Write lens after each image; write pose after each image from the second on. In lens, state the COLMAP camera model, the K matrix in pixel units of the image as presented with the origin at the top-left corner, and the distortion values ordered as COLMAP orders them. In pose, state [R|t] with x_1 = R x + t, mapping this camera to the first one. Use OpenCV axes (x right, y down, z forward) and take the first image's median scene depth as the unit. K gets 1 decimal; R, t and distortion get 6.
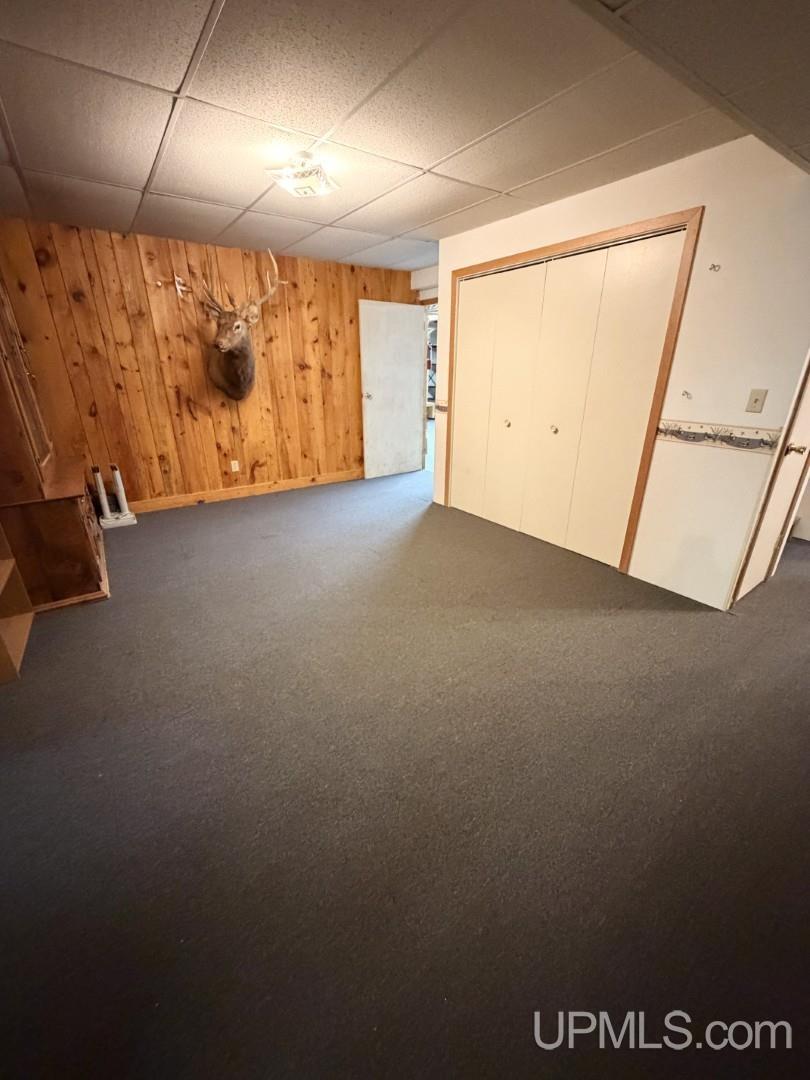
lens RADIAL K [[429.6, 0, 404.8], [0, 429.6, 538.0], [0, 0, 1]] dist [-0.000385, -0.000365]
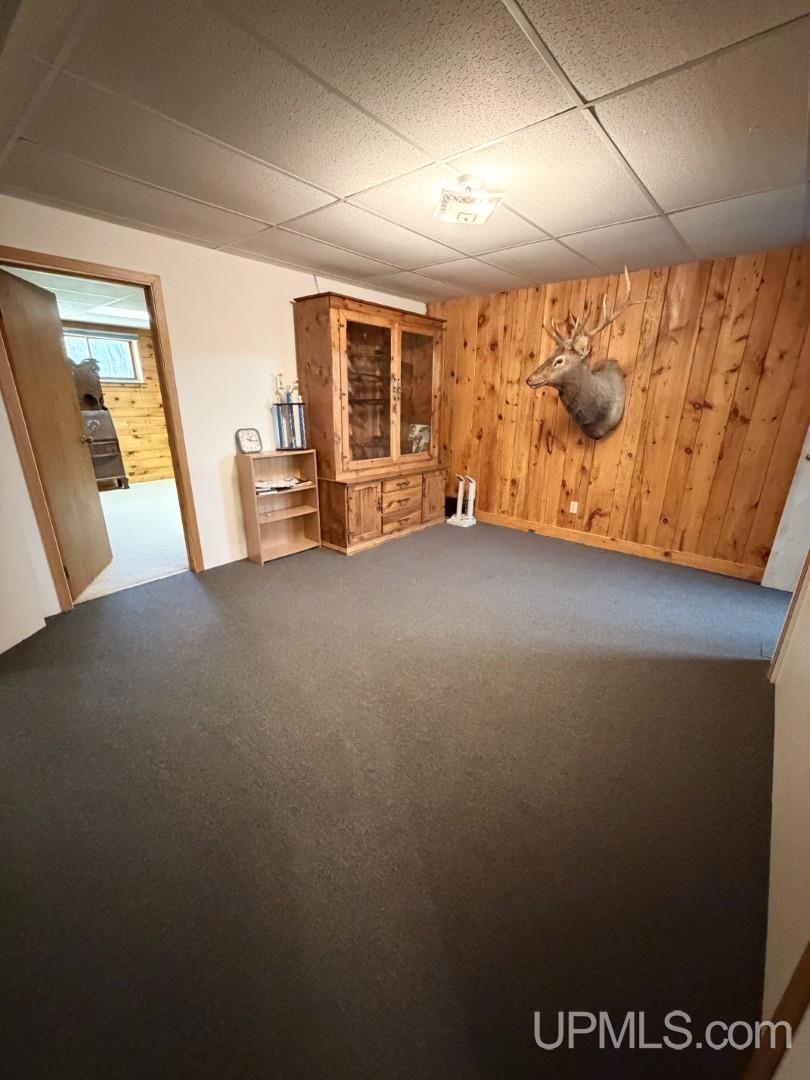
lens RADIAL K [[429.6, 0, 404.8], [0, 429.6, 538.0], [0, 0, 1]] dist [-0.000385, -0.000365]
pose [[0.253619, 0.308471, -0.916800, 0.392327], [-0.371706, 0.906098, 0.202043, -0.163431], [0.893035, 0.289539, 0.344465, 0.384219]]
